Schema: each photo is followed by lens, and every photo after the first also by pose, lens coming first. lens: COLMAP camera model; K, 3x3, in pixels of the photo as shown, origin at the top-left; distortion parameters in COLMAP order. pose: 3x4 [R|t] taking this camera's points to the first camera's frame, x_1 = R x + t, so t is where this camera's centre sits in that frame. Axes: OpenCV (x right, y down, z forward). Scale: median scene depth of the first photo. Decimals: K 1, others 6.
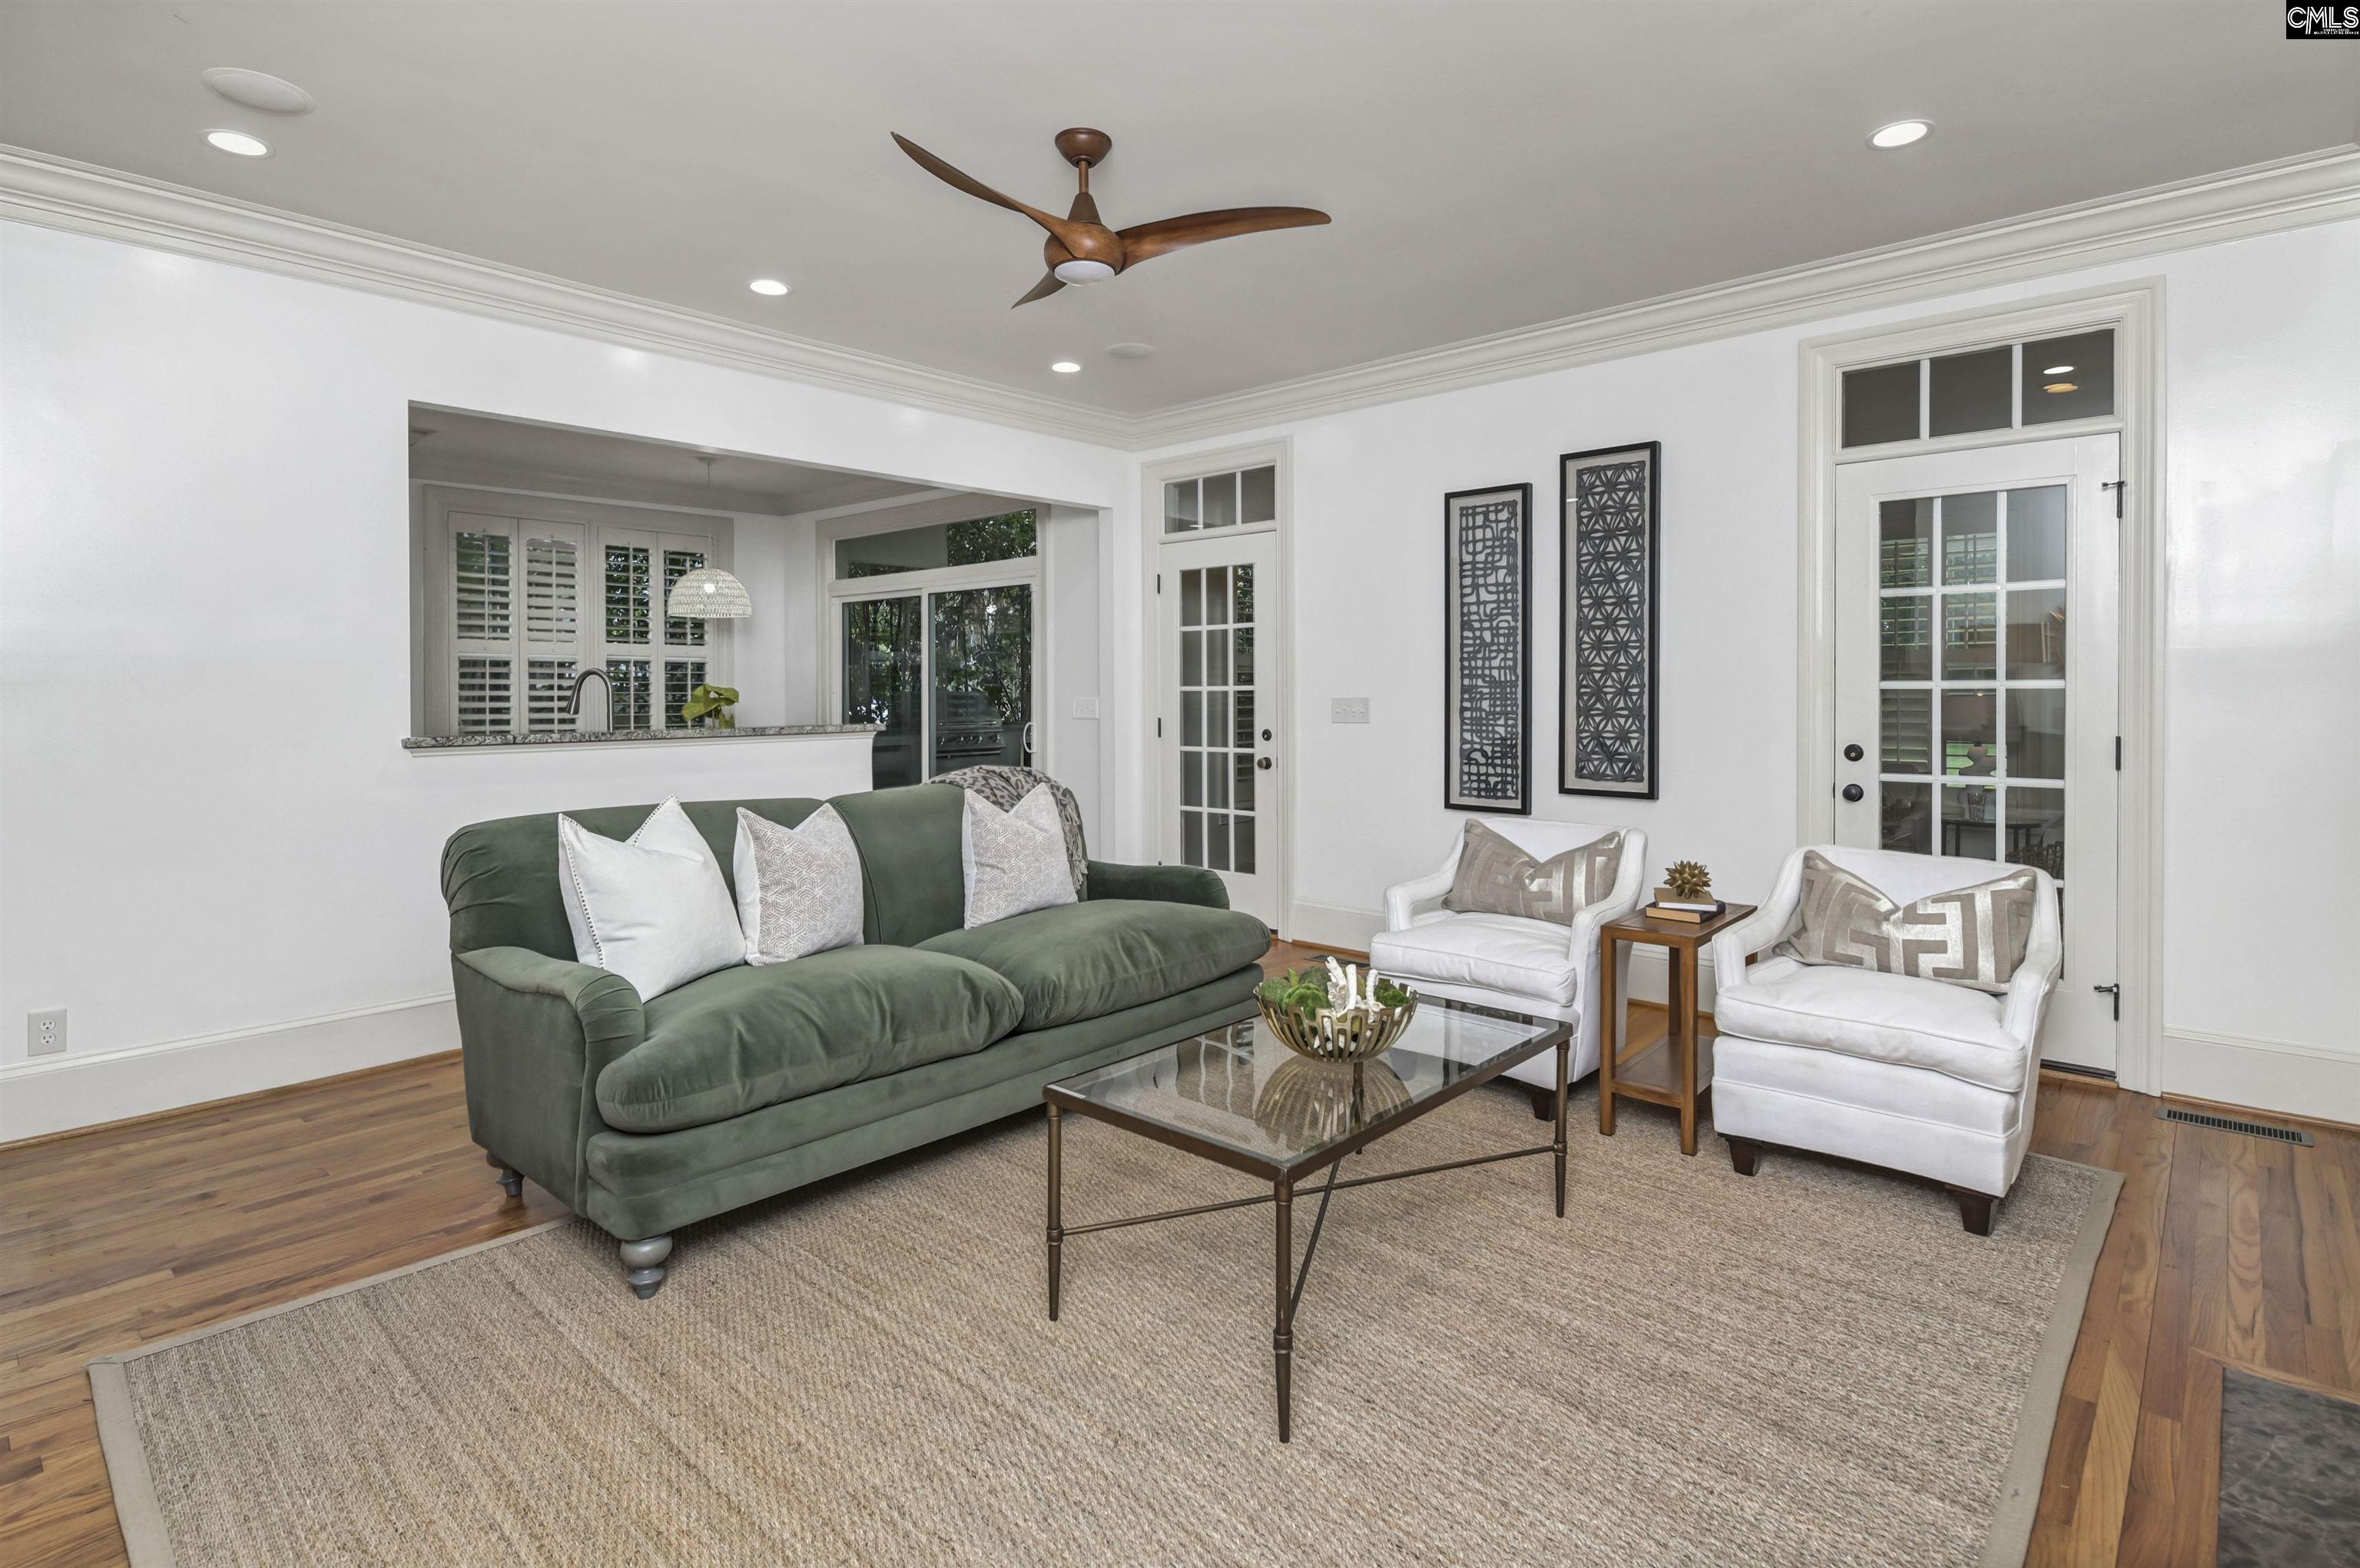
lens RADIAL K [[1180.9, 0, 1219.1], [0, 1180.9, 745.8], [0, 0, 1]] dist [-0.002212, -0.000826]
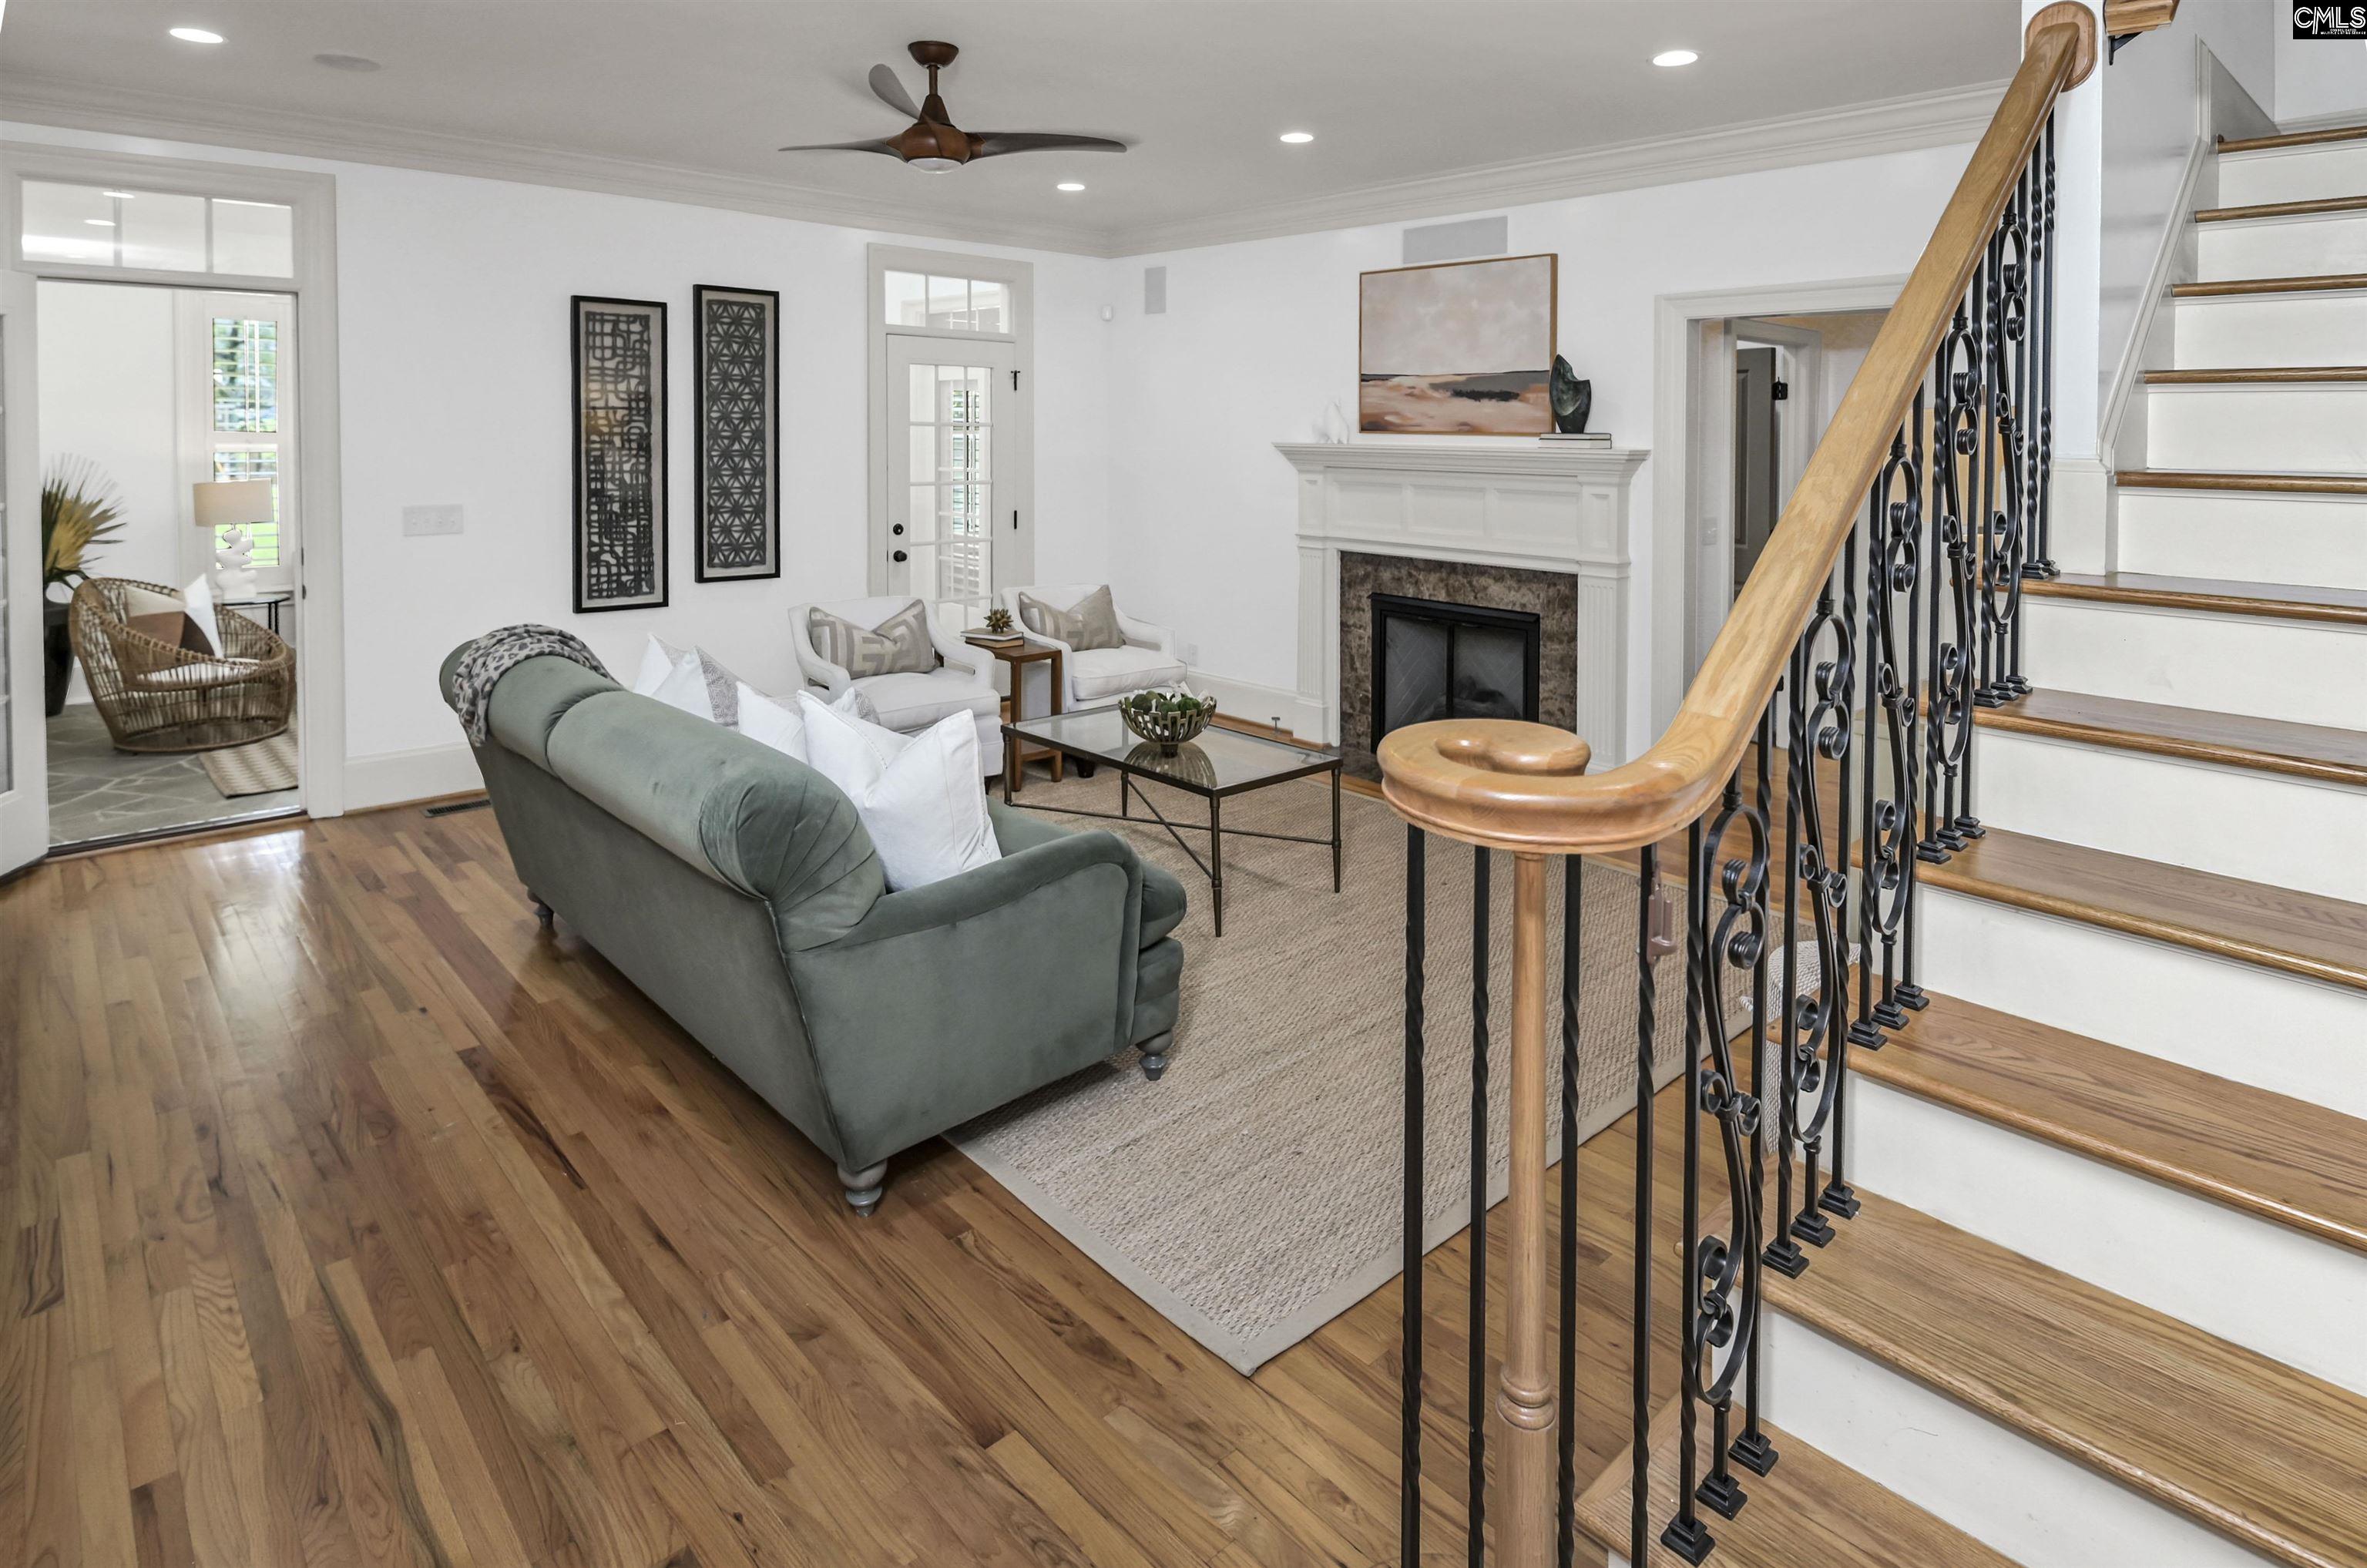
lens RADIAL K [[1257.5, 0, 1173.0], [0, 1257.5, 509.0], [0, 0, 1]] dist [-0.001117, 0.001693]
pose [[0.092827, -0.049304, 0.994461, -0.823599], [0.035980, 0.998287, 0.046135, -0.067777], [-0.995032, 0.031498, 0.094442, 0.419839]]
